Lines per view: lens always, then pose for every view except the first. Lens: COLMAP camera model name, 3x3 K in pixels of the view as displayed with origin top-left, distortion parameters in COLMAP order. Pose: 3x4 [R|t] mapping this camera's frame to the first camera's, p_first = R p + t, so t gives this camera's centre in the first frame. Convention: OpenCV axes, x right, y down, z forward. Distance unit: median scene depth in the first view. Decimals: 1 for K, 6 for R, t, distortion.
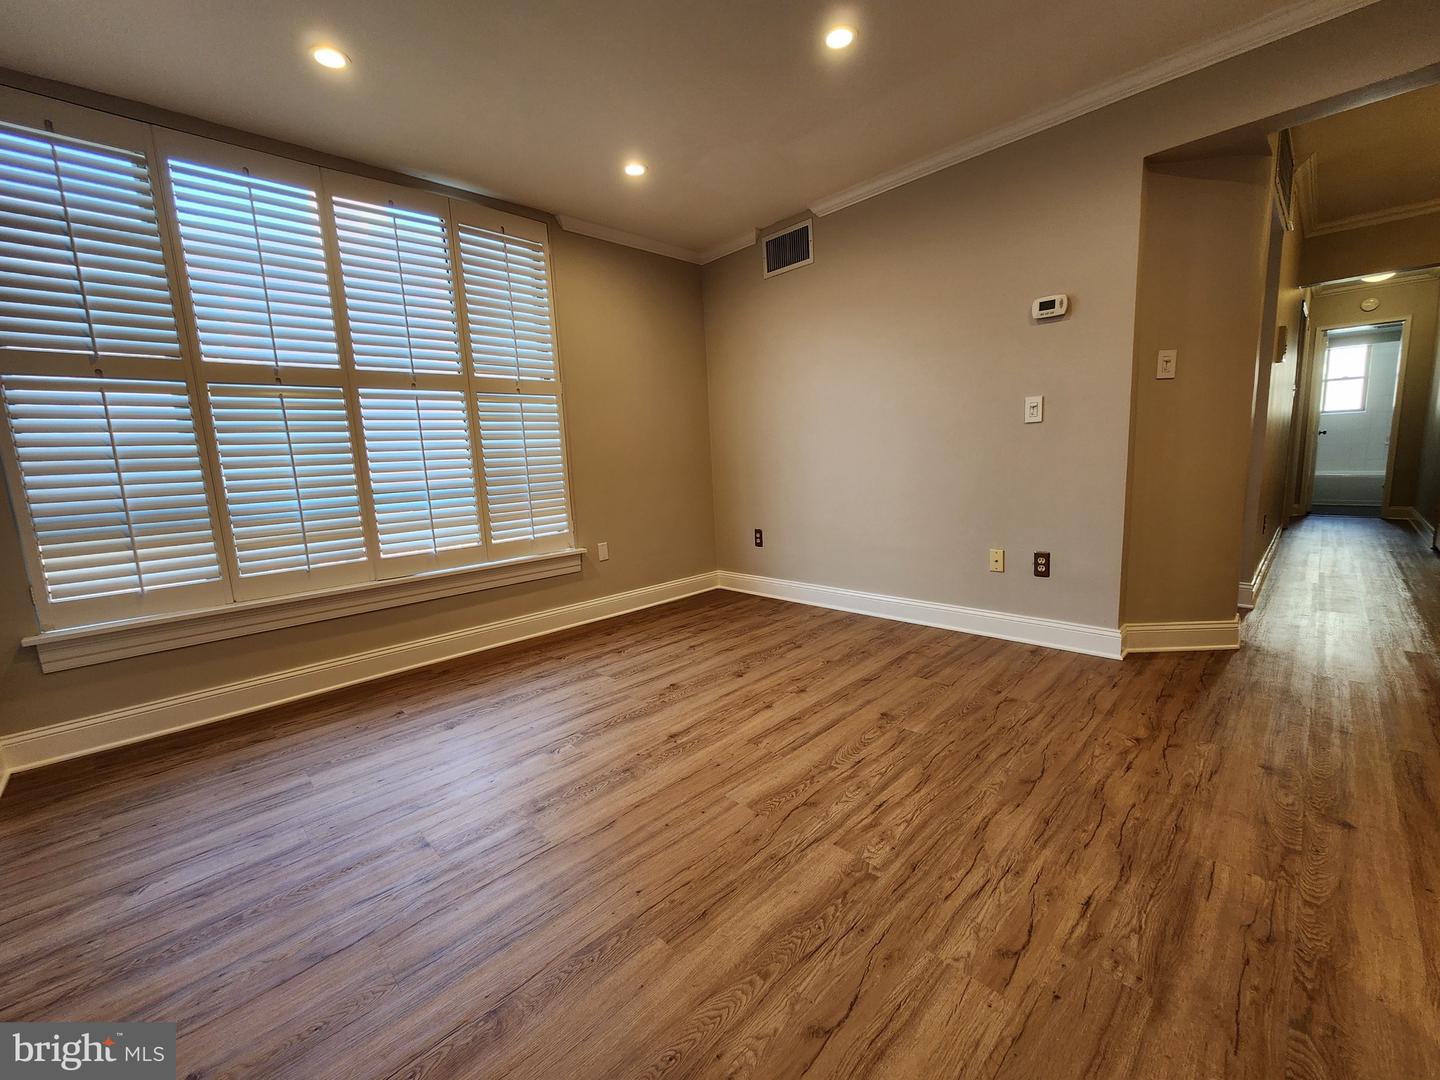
lens RADIAL K [[587.3, 0, 723.2], [0, 587.3, 542.7], [0, 0, 1]] dist [0.000775, -0.000946]
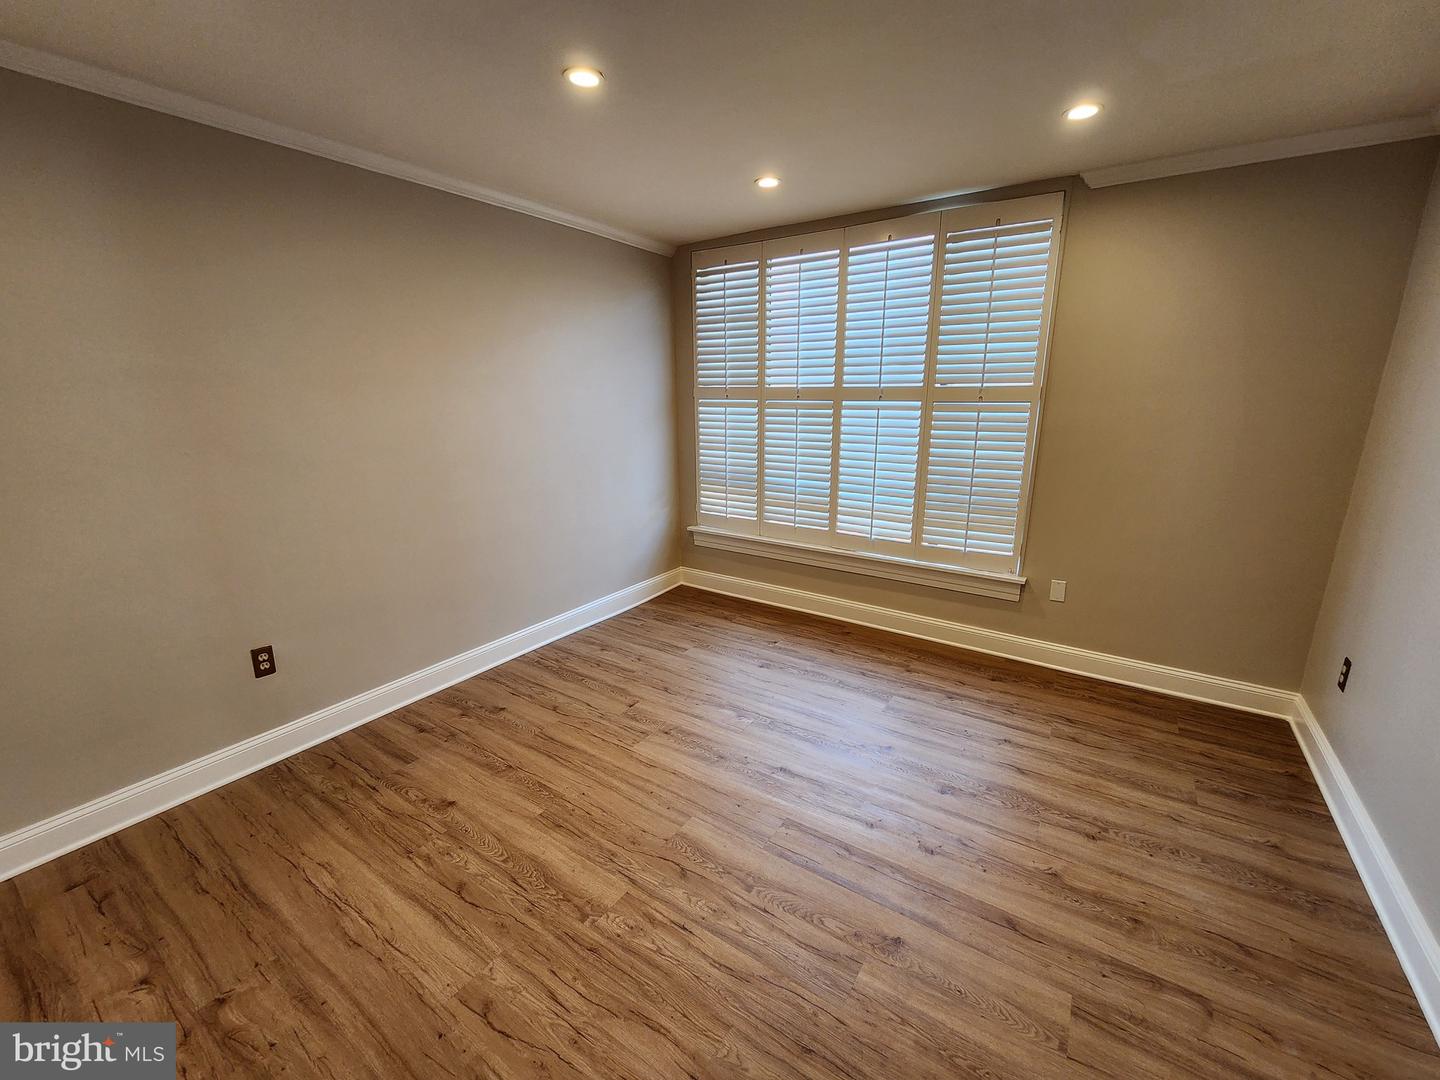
lens RADIAL K [[587.3, 0, 723.2], [0, 587.3, 542.7], [0, 0, 1]] dist [0.000775, -0.000946]
pose [[0.201983, 0.292495, -0.934692, 0.672408], [-0.149733, 0.952365, 0.265669, -0.294663], [0.967876, 0.086294, 0.236157, 0.511351]]
